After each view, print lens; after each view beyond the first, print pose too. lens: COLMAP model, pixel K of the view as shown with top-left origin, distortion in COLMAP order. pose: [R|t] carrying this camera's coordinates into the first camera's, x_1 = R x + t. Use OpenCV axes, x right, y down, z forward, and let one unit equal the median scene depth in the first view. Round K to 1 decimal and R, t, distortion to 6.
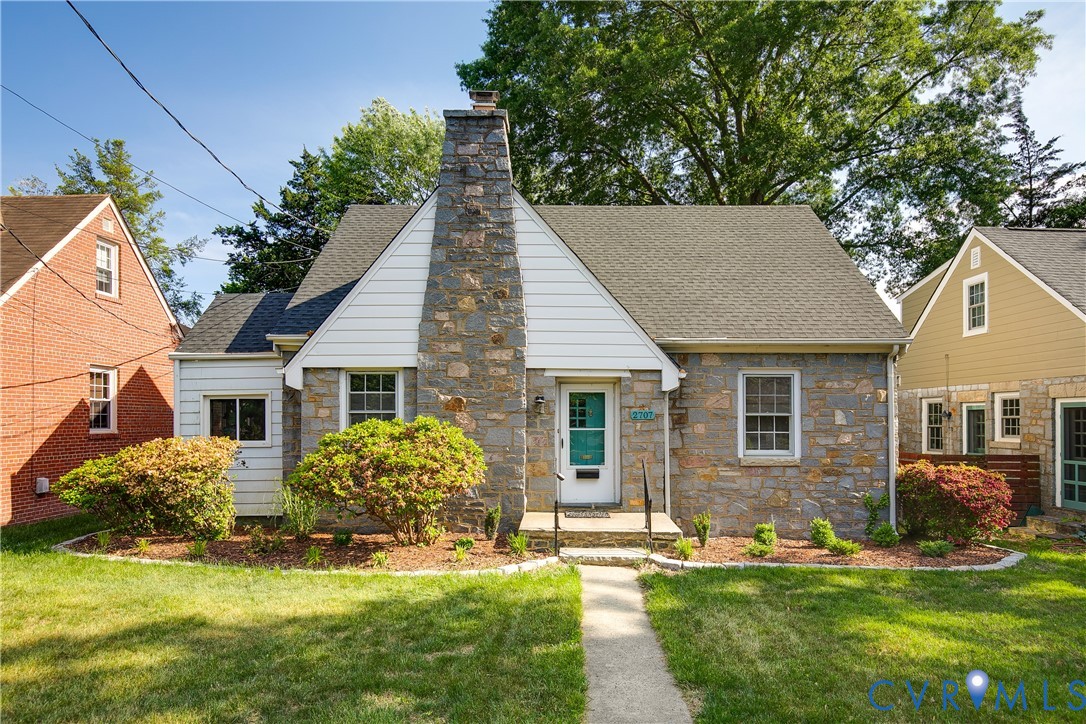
lens RADIAL K [[721.9, 0, 543.0], [0, 721.9, 362.0], [0, 0, 1]] dist [-0.002568, -0.000189]
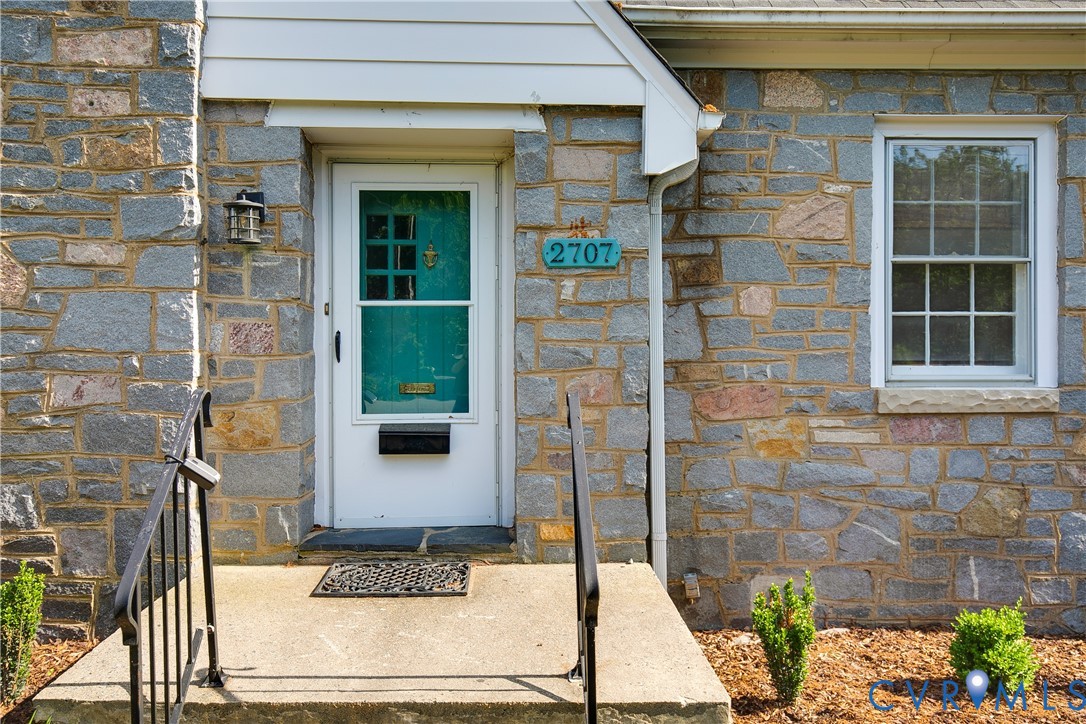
lens RADIAL K [[831.9, 0, 541.0], [0, 831.9, 309.3], [0, 0, 1]] dist [0.009278, 0.001466]
pose [[0.998882, 0.000942, 0.047273, 0.101807], [-0.002112, 0.999693, 0.024700, 0.087615], [-0.047235, -0.024772, 0.998577, 0.629400]]
